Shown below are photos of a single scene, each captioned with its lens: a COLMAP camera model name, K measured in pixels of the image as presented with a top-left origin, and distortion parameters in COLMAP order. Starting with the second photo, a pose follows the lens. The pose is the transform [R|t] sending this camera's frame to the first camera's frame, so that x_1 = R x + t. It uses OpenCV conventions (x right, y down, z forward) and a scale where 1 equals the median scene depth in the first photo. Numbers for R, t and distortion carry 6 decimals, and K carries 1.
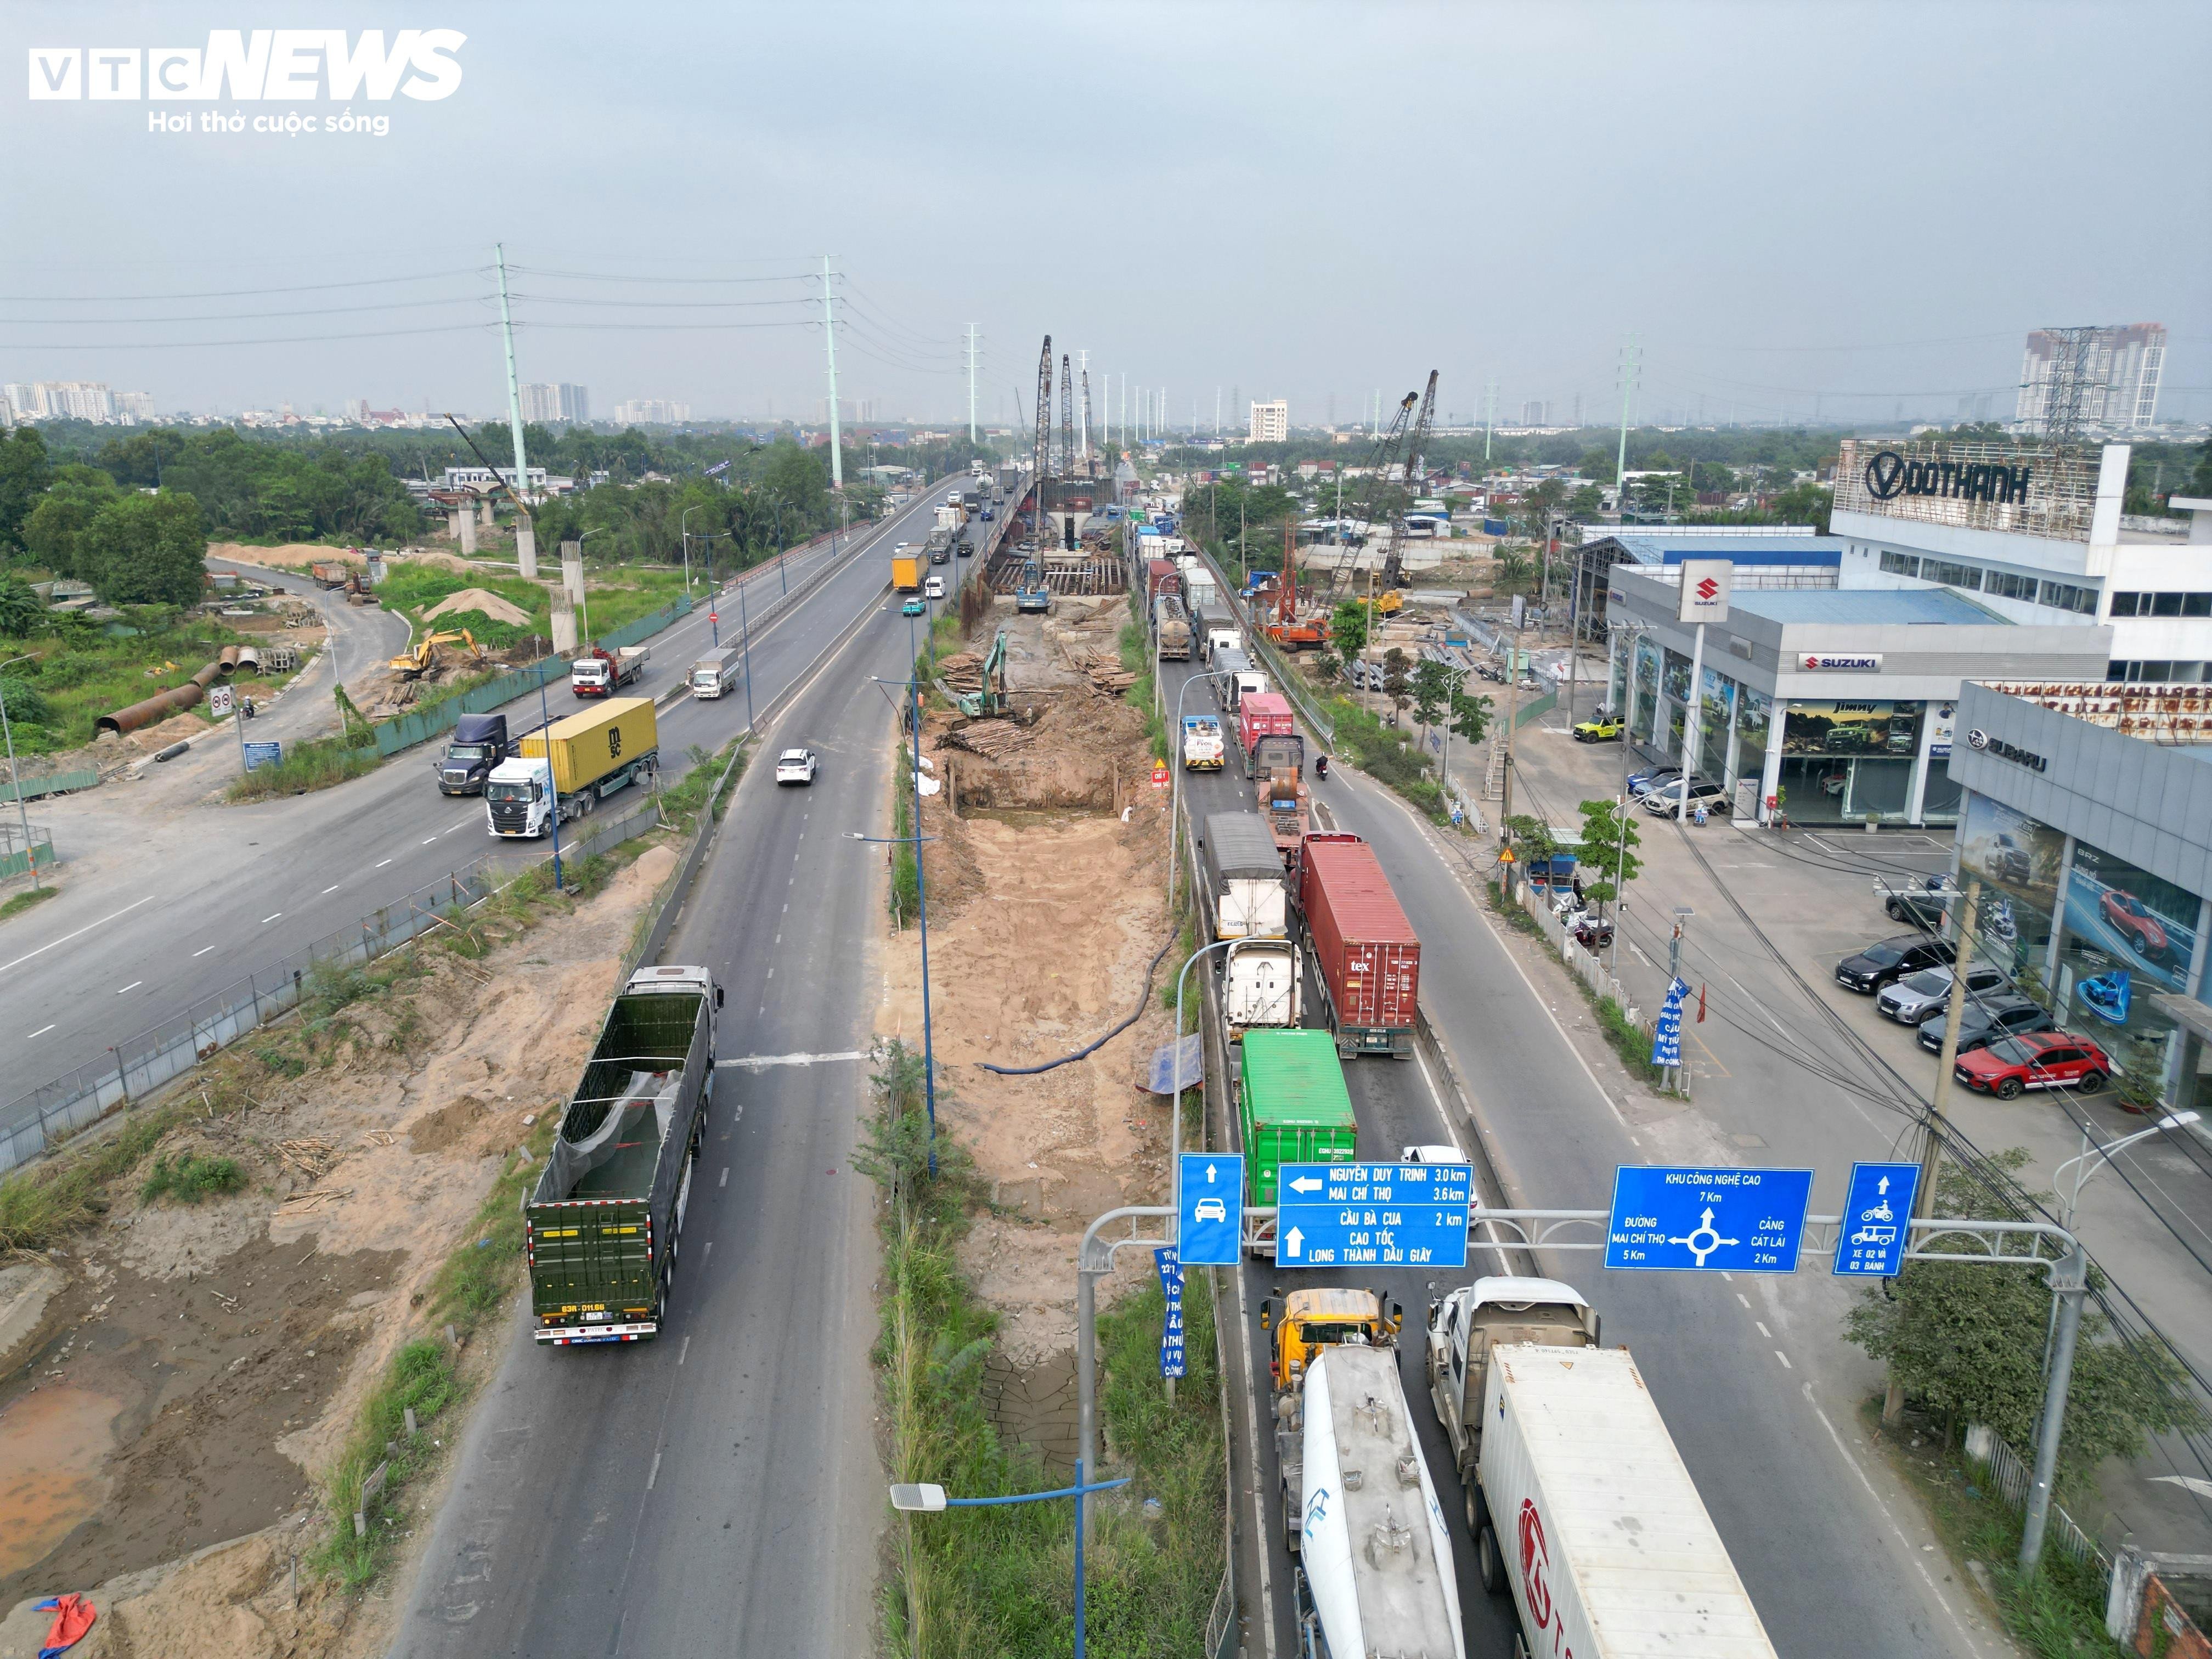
lens RADIAL K [[1597.9, 0, 1106.0], [0, 1597.9, 829.5], [0, 0, 1]] dist [0.064506, -0.065130]
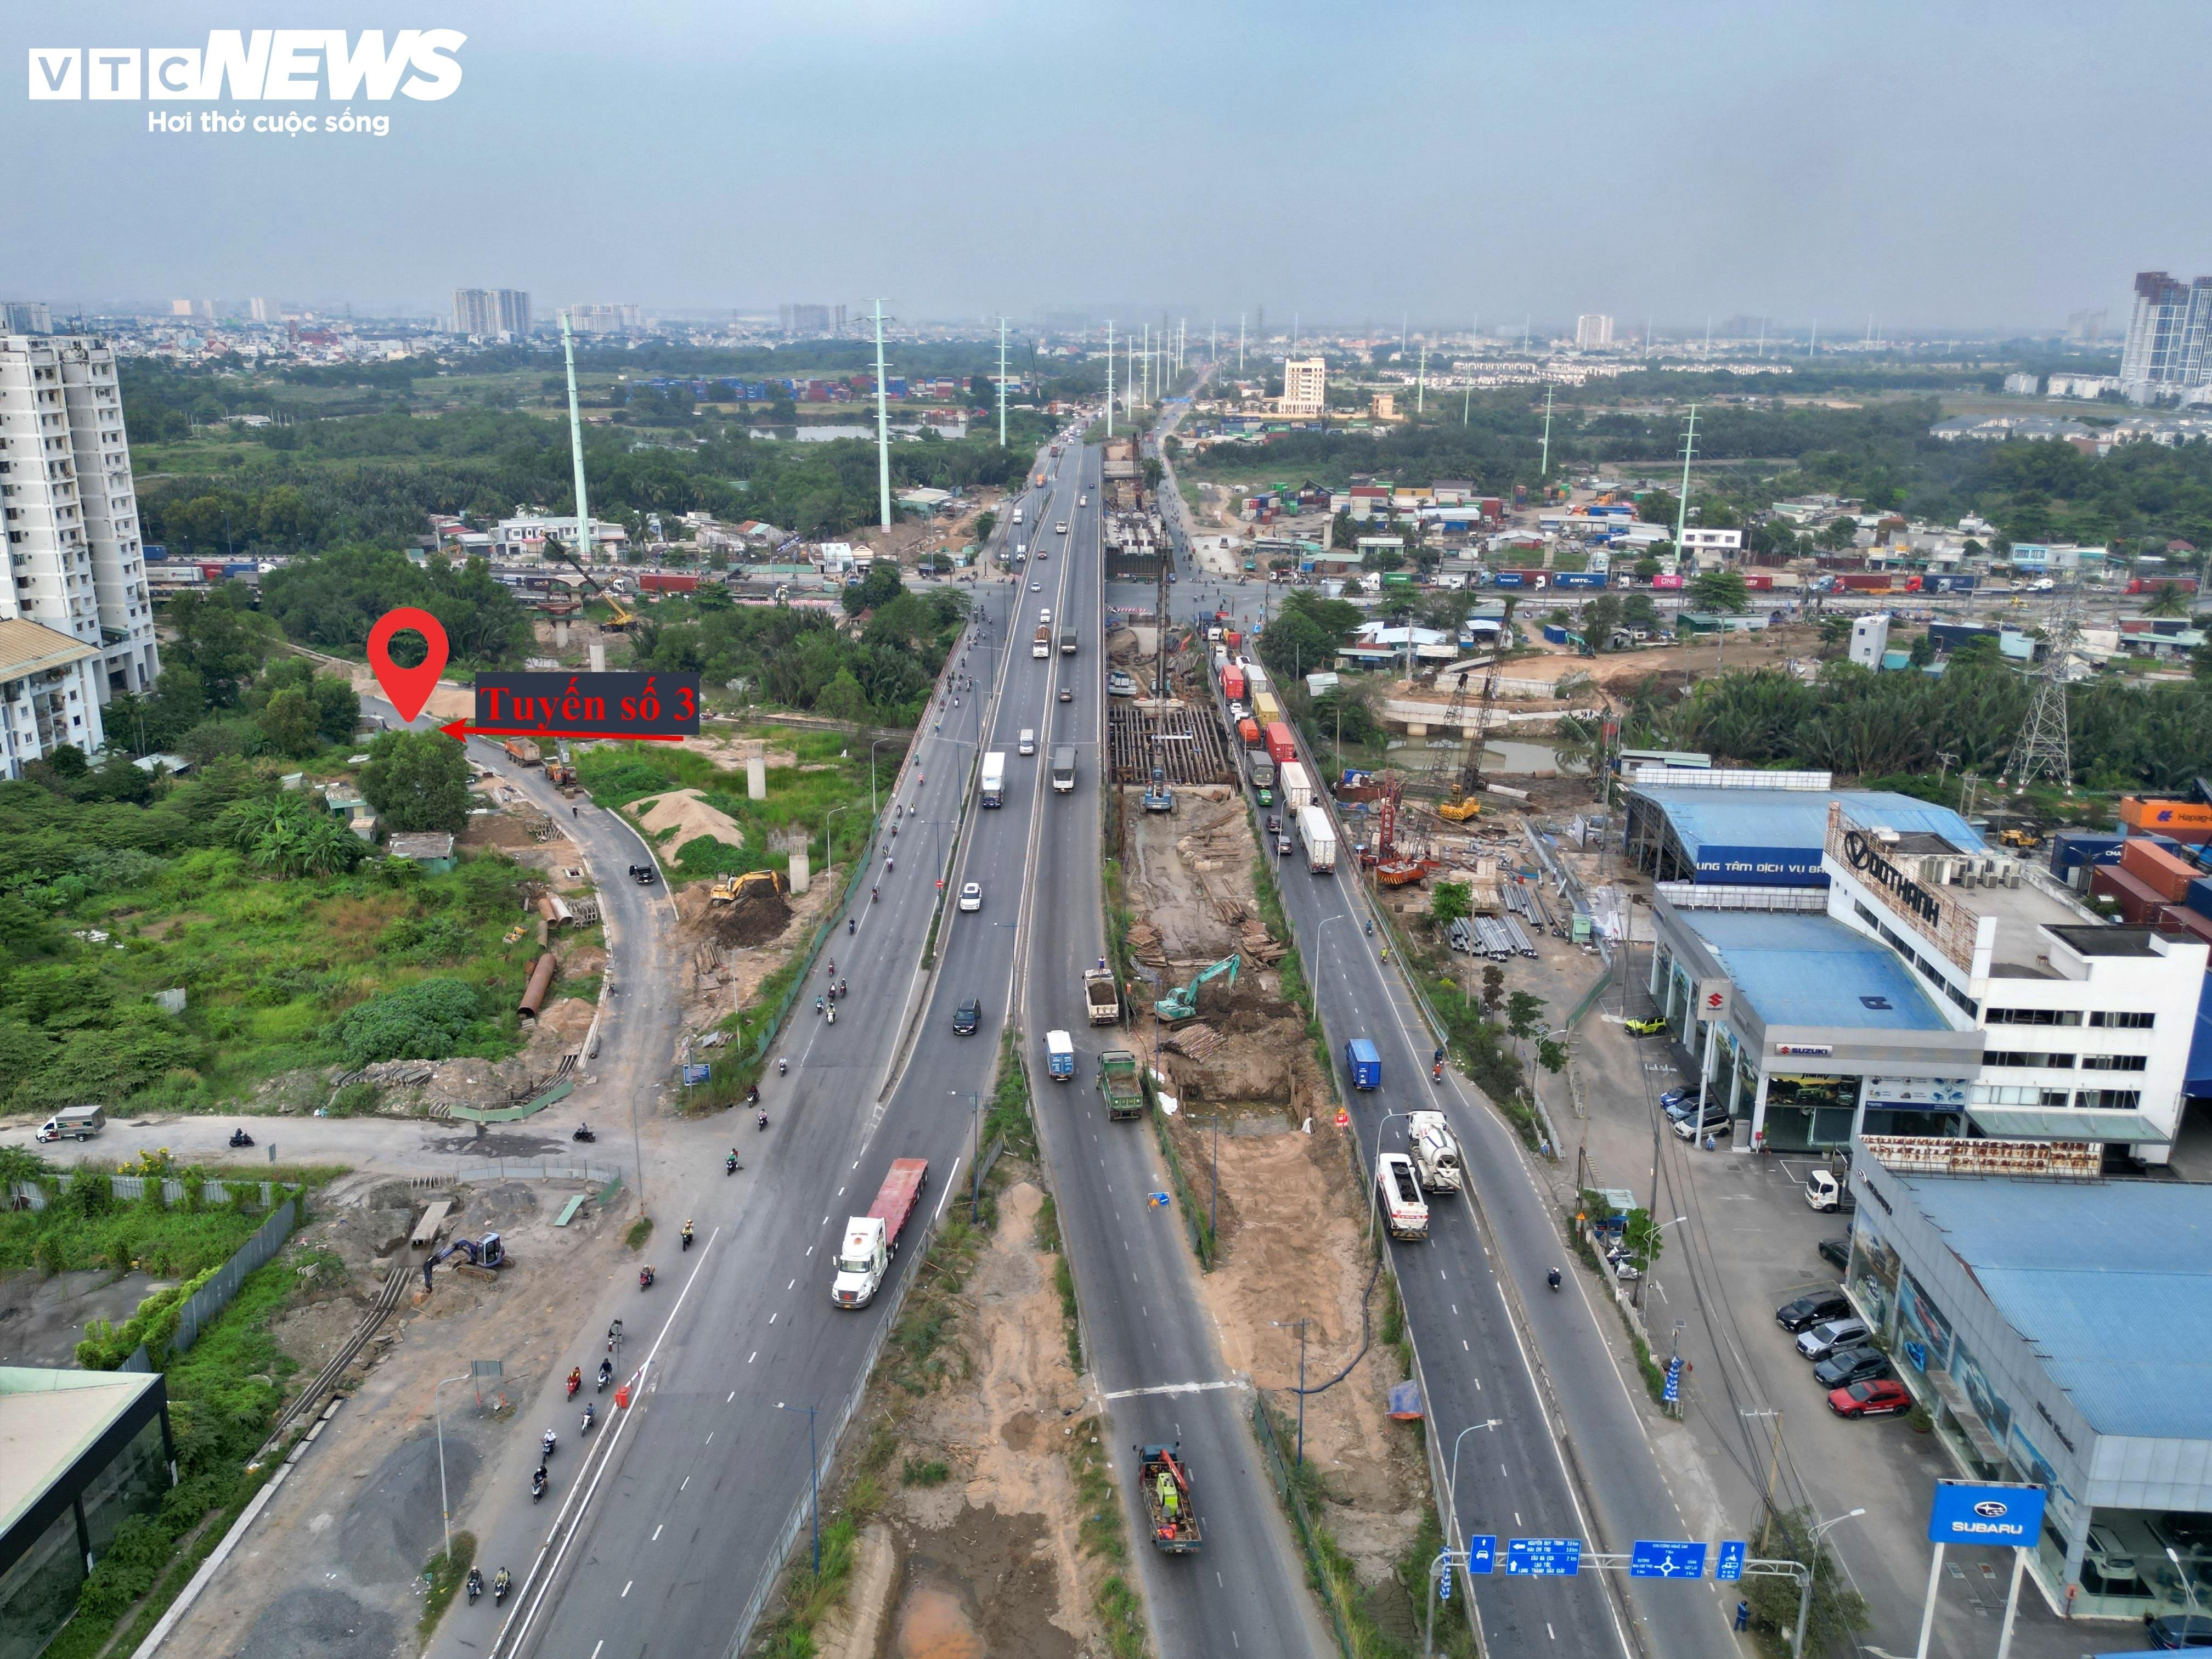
lens RADIAL K [[1823.1, 0, 1106.0], [0, 1823.1, 829.5], [0, 0, 1]] dist [0.036301, -0.007847]
pose [[0.999955, 0.008030, 0.005103, -0.253088], [-0.008182, 0.999501, 0.030507, -0.455718], [-0.004856, -0.030547, 0.999522, -0.867787]]
